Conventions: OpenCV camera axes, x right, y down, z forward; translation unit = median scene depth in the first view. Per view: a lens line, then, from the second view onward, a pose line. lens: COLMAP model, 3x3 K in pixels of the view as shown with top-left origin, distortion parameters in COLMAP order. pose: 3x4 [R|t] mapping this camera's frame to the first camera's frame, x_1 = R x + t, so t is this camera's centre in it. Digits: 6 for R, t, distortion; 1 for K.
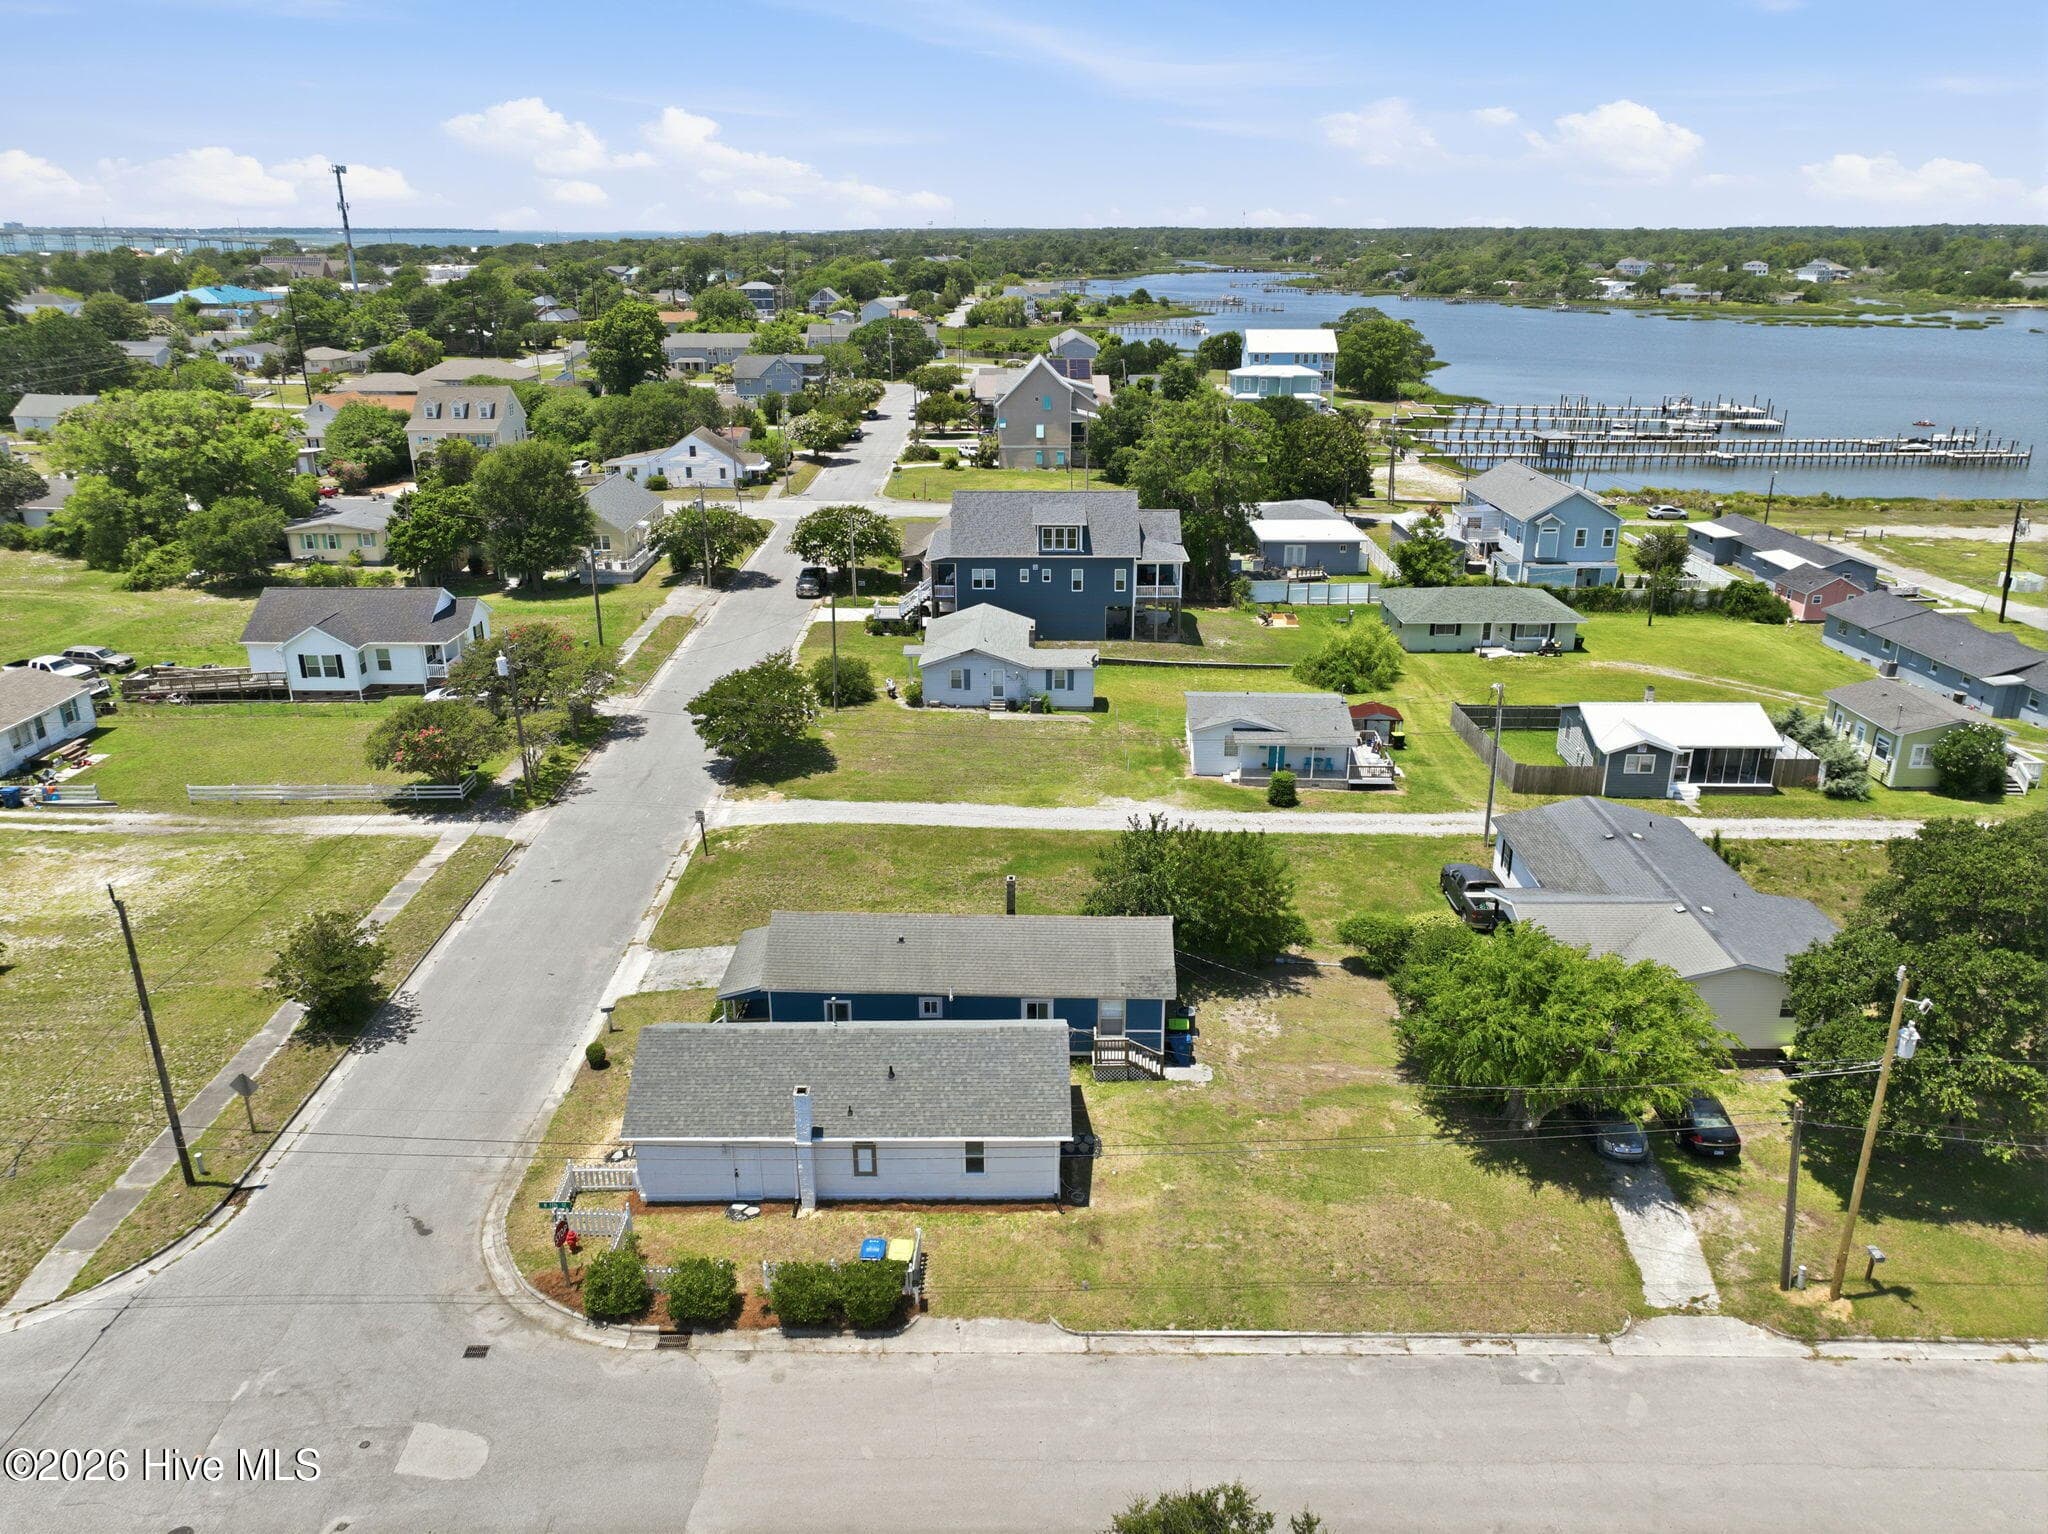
lens RADIAL K [[1435.3, 0, 1032.7], [0, 1435.3, 783.6], [0, 0, 1]] dist [0.002272, 0.015404]
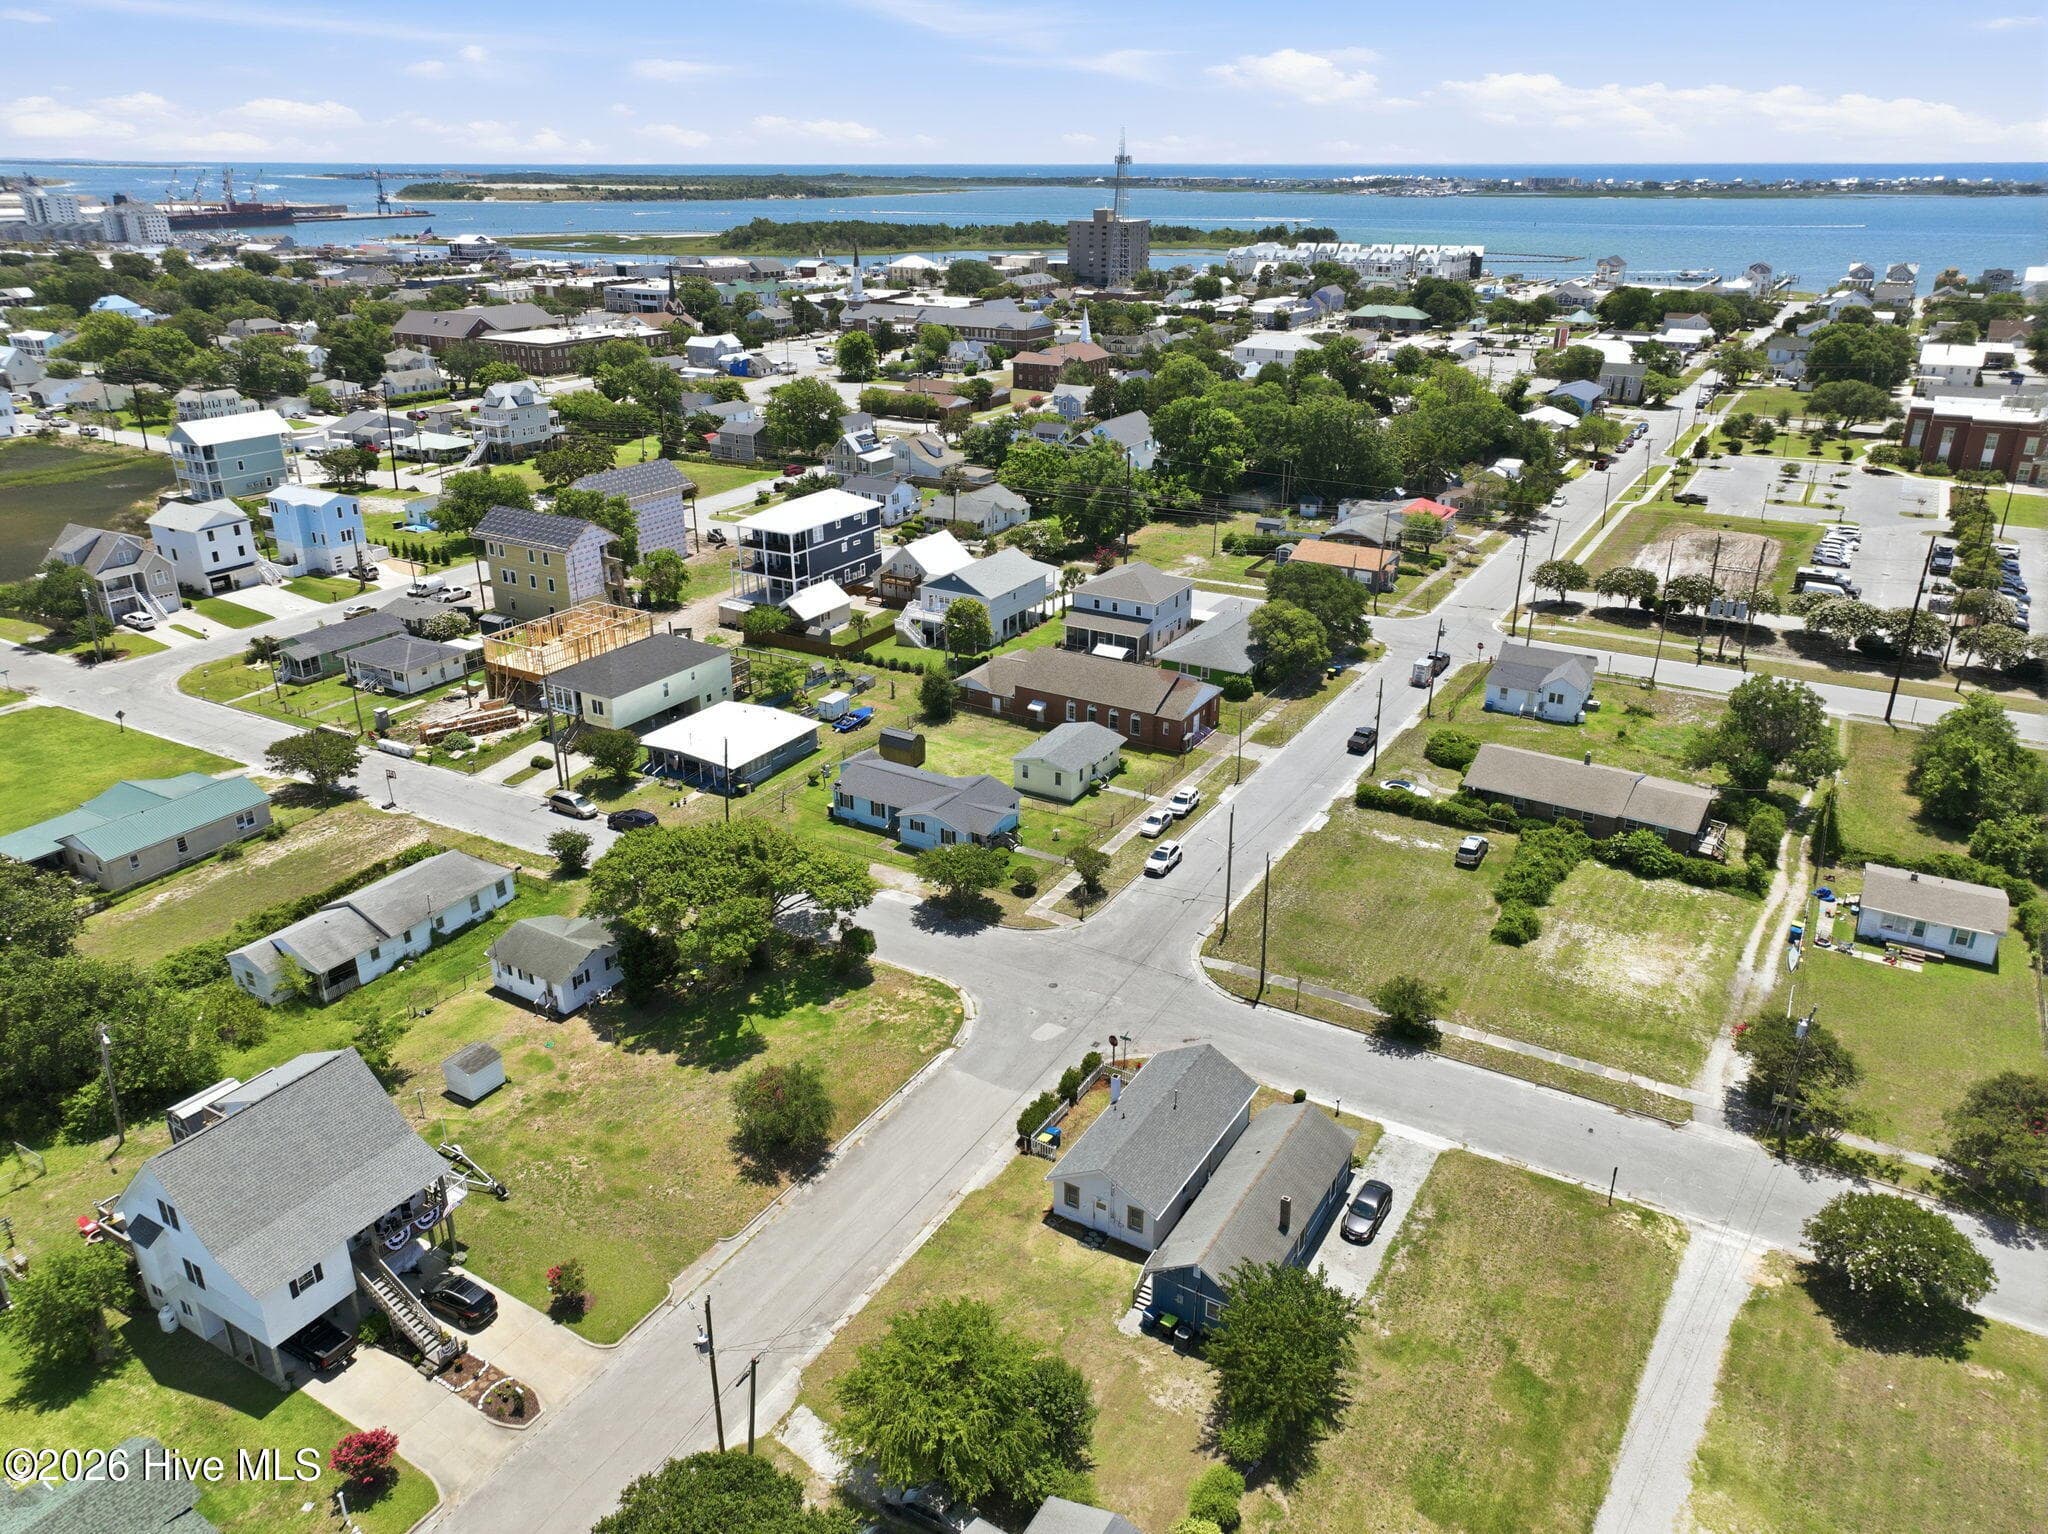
lens RADIAL K [[1435.3, 0, 1029.3], [0, 1435.3, 759.2], [0, 0, 1]] dist [0.002272, 0.015404]
pose [[-0.516598, 0.328944, -0.790520, 0.622511], [-0.308175, 0.789952, 0.530098, -0.537801], [0.798846, 0.517466, -0.306715, 0.615255]]
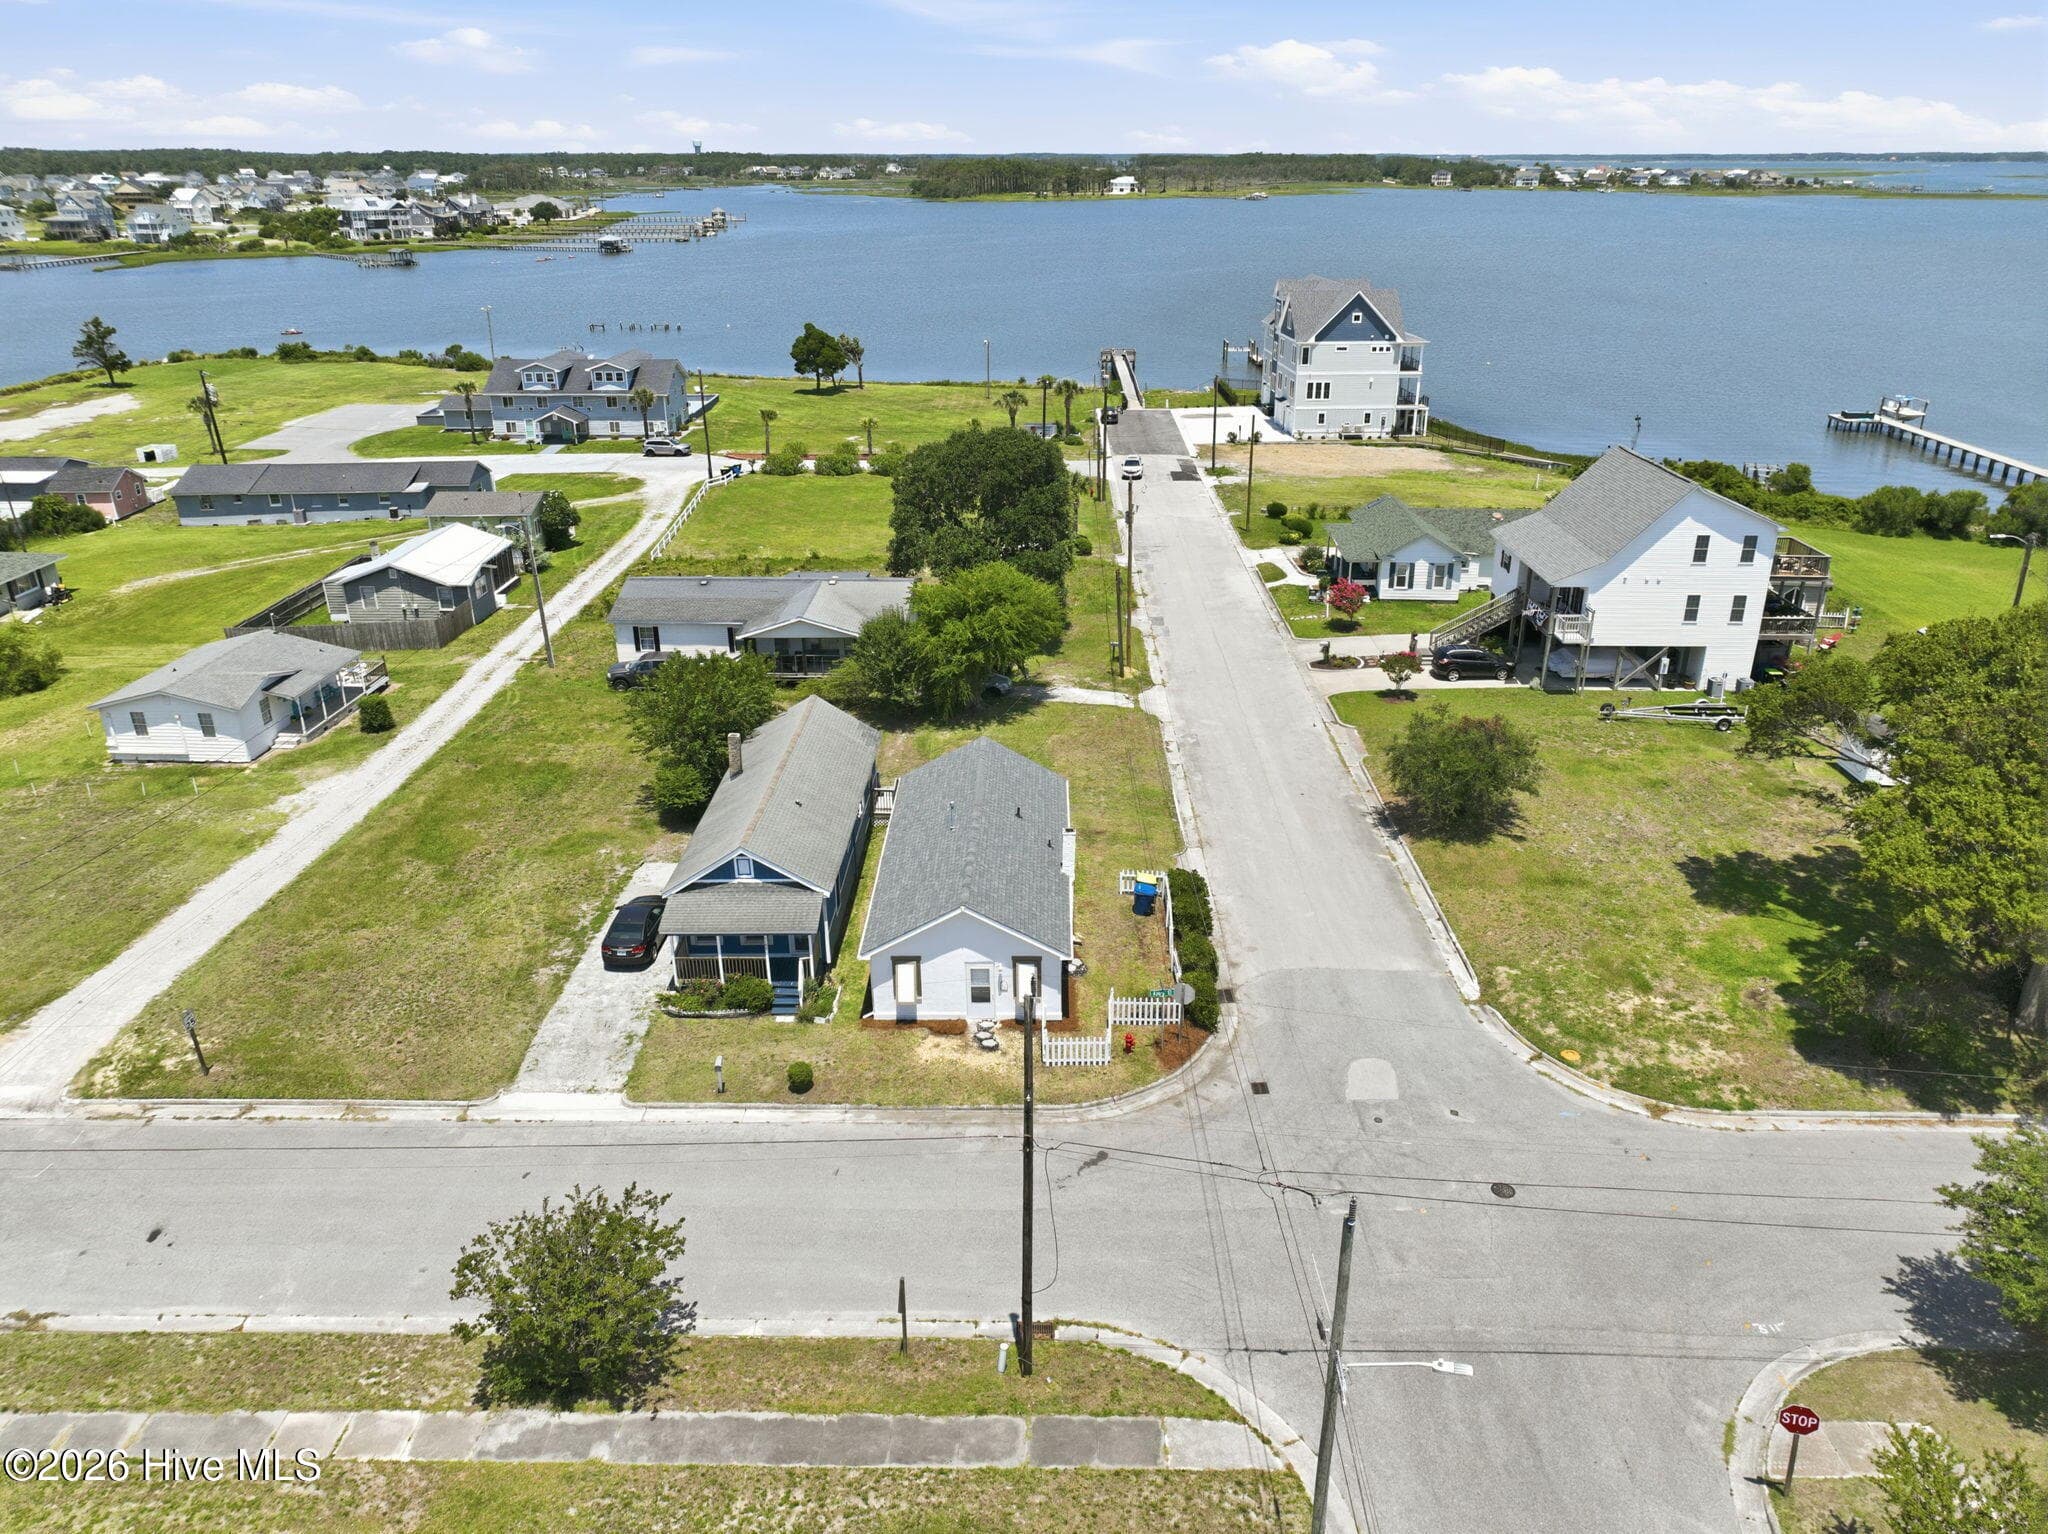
lens RADIAL K [[1435.3, 0, 1029.3], [0, 1435.3, 728.8], [0, 0, 1]] dist [0.002272, 0.015404]
pose [[0.016985, -0.373221, 0.927587, -0.579128], [0.363090, 0.866691, 0.342071, -0.128490], [-0.931599, 0.330988, 0.150233, 0.398210]]
